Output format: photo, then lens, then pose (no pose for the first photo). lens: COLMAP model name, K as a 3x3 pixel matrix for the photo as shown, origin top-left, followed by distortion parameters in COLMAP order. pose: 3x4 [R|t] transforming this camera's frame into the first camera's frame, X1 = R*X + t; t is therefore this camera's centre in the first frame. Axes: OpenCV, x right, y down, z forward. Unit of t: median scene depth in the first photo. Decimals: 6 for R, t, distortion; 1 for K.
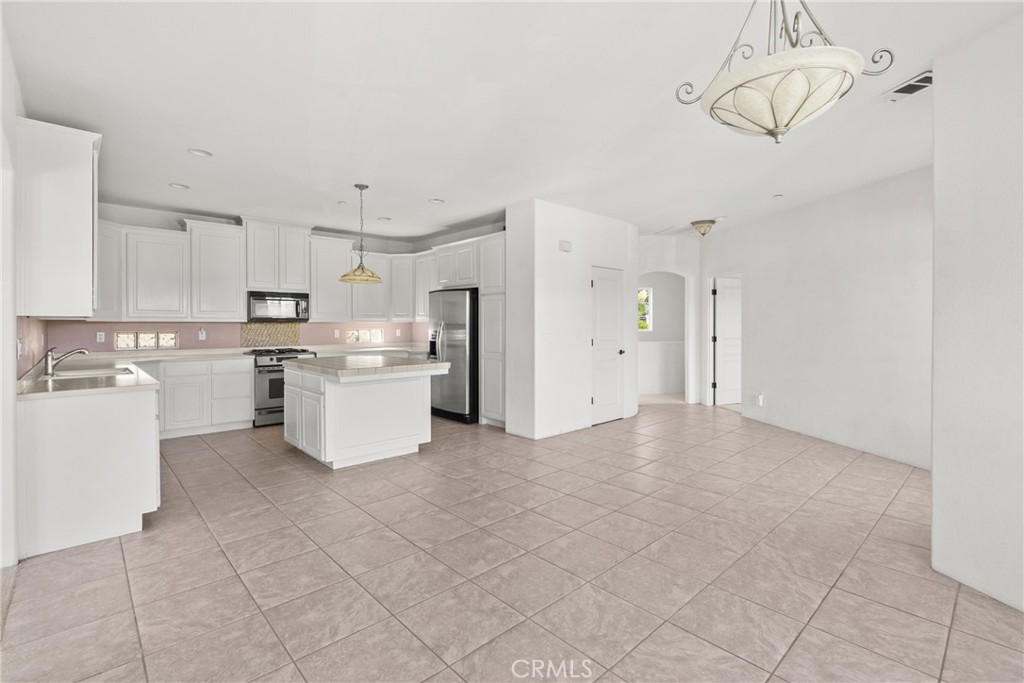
lens RADIAL K [[469.8, 0, 512.2], [0, 469.8, 328.4], [0, 0, 1]] dist [-0.004678, -0.000058]
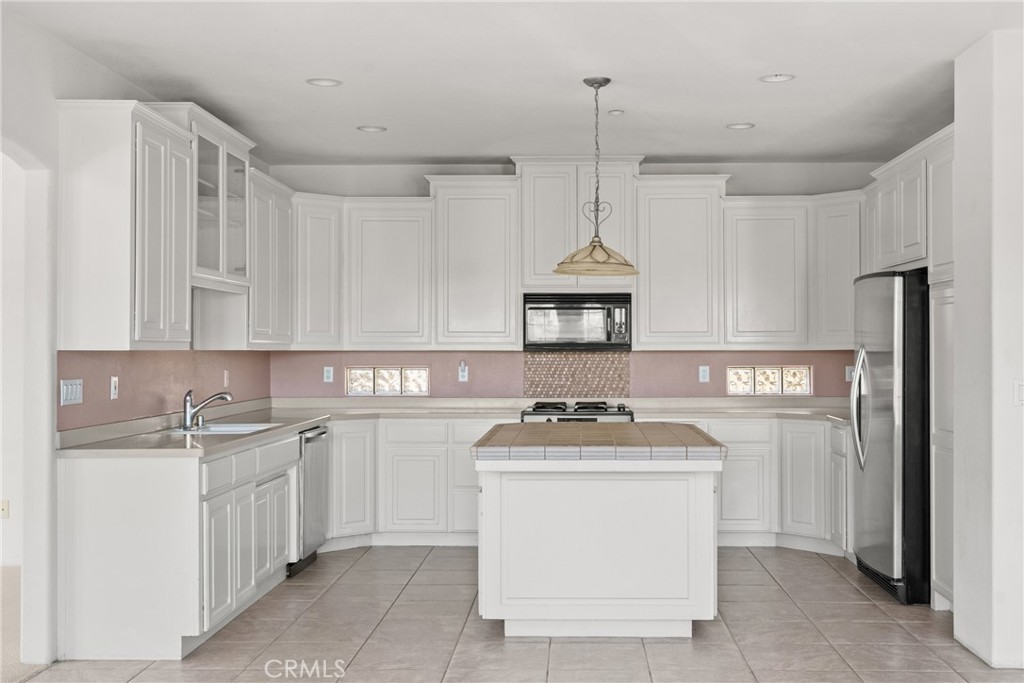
lens RADIAL K [[1141.9, 0, 552.8], [0, 1141.9, 346.4], [0, 0, 1]] dist [0.017344, 0.012290]
pose [[0.719279, 0.000601, -0.694721, 0.389105], [-0.005965, 0.999968, -0.005310, -0.012313], [0.694696, 0.007964, 0.719259, 0.079351]]
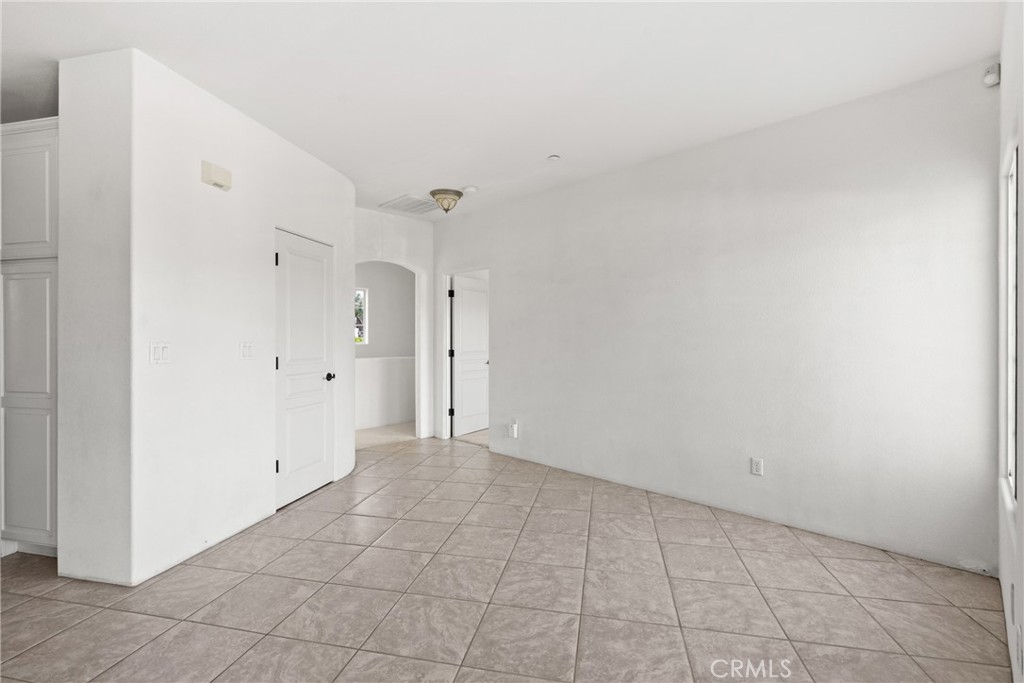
lens RADIAL K [[464.3, 0, 508.6], [0, 464.3, 338.6], [0, 0, 1]] dist [-0.004284, 0.000503]
pose [[0.820164, 0.002280, 0.572124, 0.080422], [0.003139, 0.999959, -0.008484, 0.006059], [-0.572120, 0.008754, 0.820123, 0.387544]]
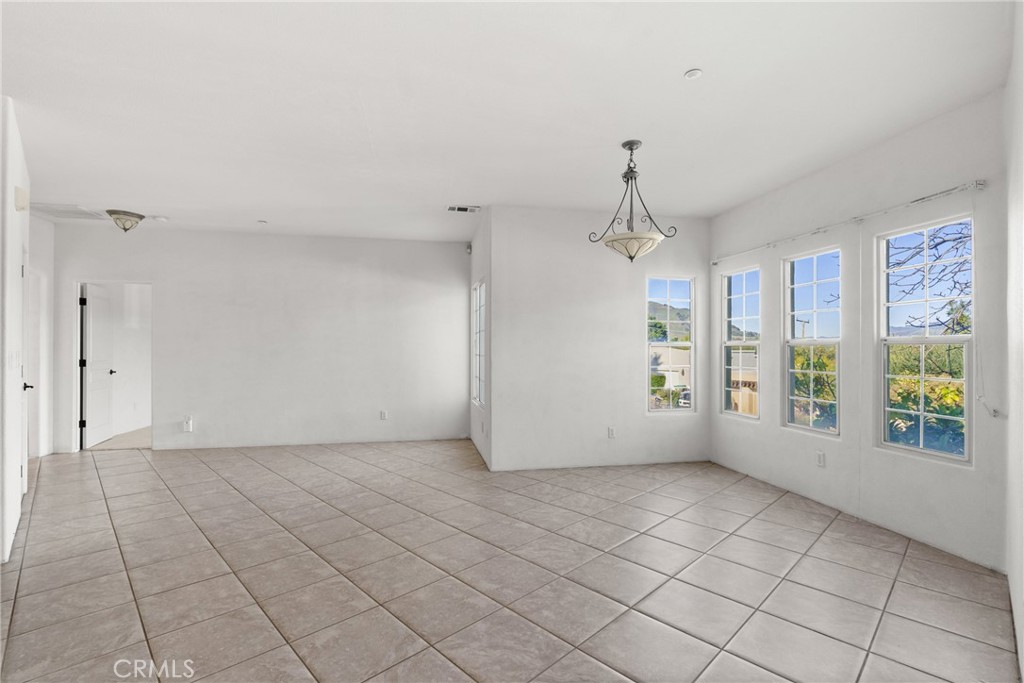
lens RADIAL K [[461.2, 0, 506.3], [0, 461.2, 348.1], [0, 0, 1]] dist [-0.005040, -0.000066]
pose [[-0.019525, 0.003784, 0.999802, -0.415876], [0.007076, 0.999968, -0.003647, 0.007325], [-0.999784, 0.007003, -0.019551, 0.411333]]
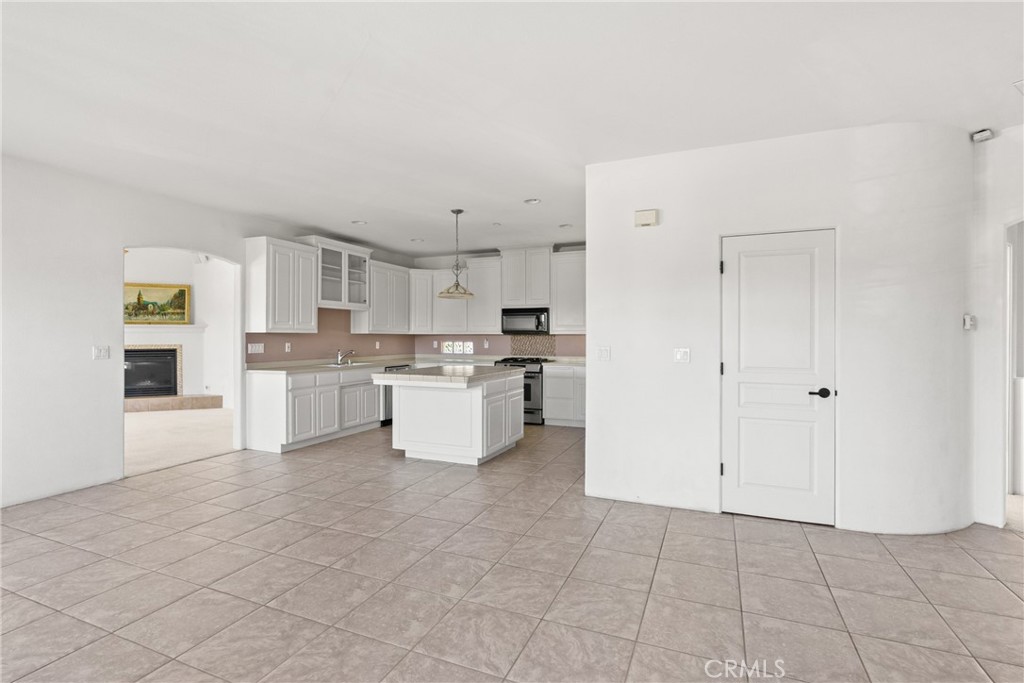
lens RADIAL K [[486.3, 0, 508.6], [0, 486.3, 338.7], [0, 0, 1]] dist [-0.004867, -0.000203]
pose [[0.402097, 0.005797, -0.915579, 0.617709], [-0.008060, 0.999964, 0.002792, -0.006508], [0.915562, 0.006257, 0.402129, 0.523982]]
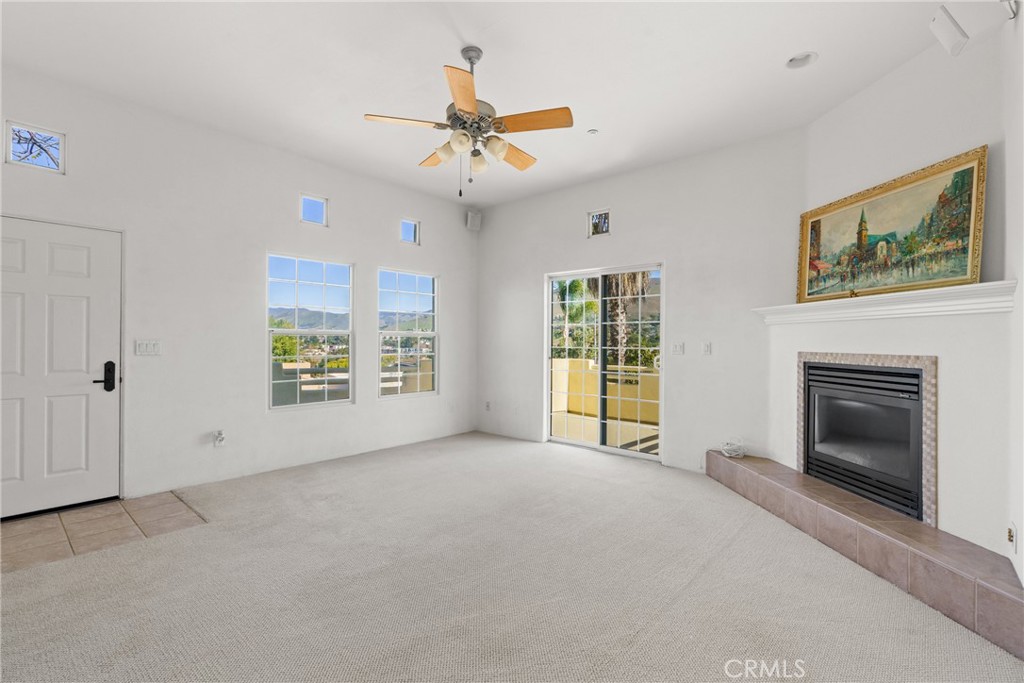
lens RADIAL K [[464.3, 0, 508.6], [0, 464.3, 338.6], [0, 0, 1]] dist [-0.004284, 0.000503]
pose [[-0.994898, -0.005540, -0.100730, -0.748969], [-0.006295, 0.999954, 0.007184, 0.007084], [0.100685, 0.007781, -0.994888, 0.583327]]
